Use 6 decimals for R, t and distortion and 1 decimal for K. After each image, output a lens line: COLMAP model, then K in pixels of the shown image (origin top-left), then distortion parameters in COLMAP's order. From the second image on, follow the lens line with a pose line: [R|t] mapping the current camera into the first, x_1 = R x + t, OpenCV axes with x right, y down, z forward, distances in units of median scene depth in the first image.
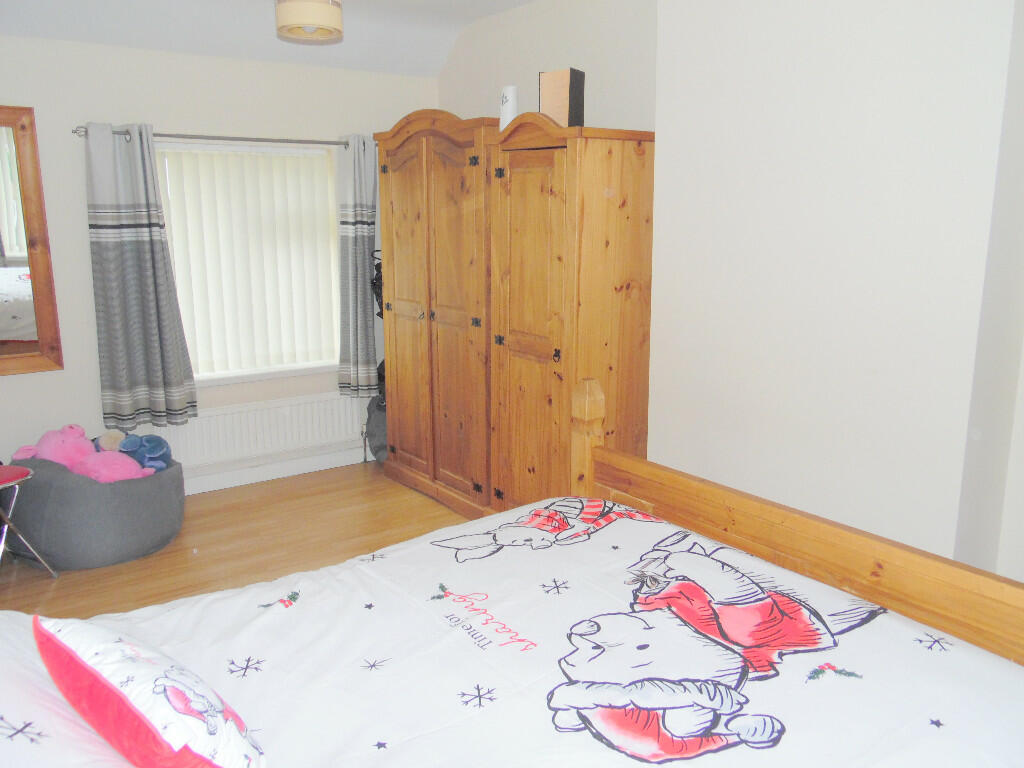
lens RADIAL K [[834.9, 0, 518.4], [0, 834.9, 379.3], [0, 0, 1]] dist [-0.008491, -0.002847]
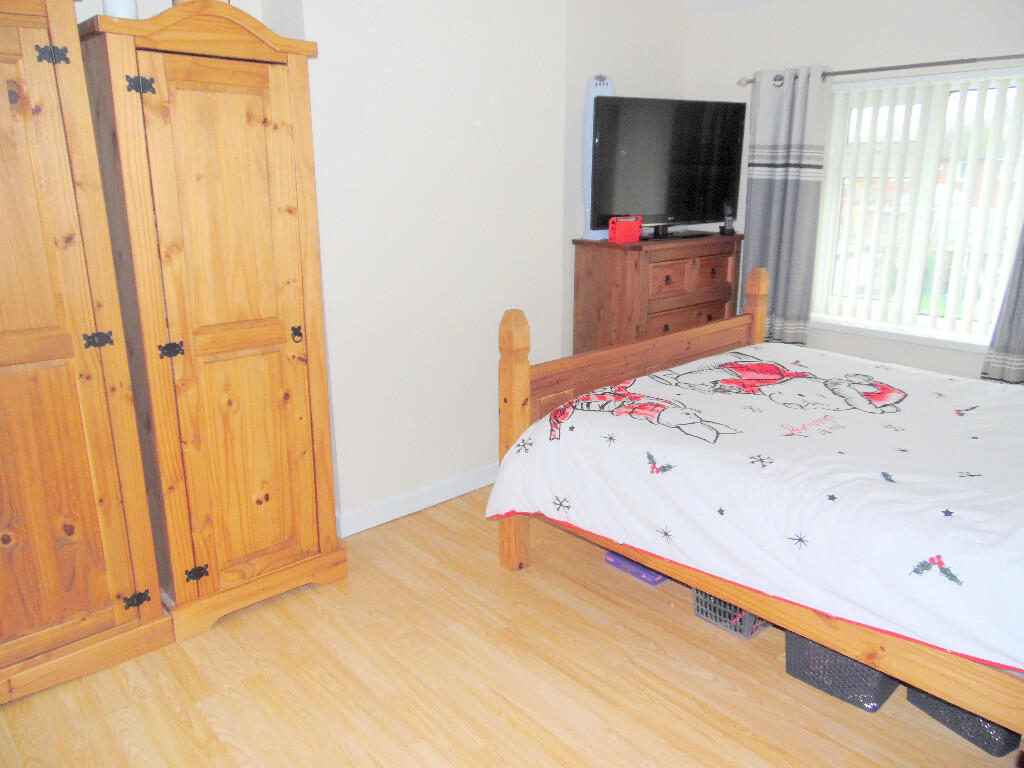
lens RADIAL K [[769.4, 0, 515.5], [0, 769.4, 379.0], [0, 0, 1]] dist [-0.029090, 0.062339]
pose [[-0.093814, -0.276626, 0.956388, -1.020496], [0.204169, 0.934862, 0.290427, -0.236297], [-0.974430, 0.222511, -0.031224, 1.234944]]
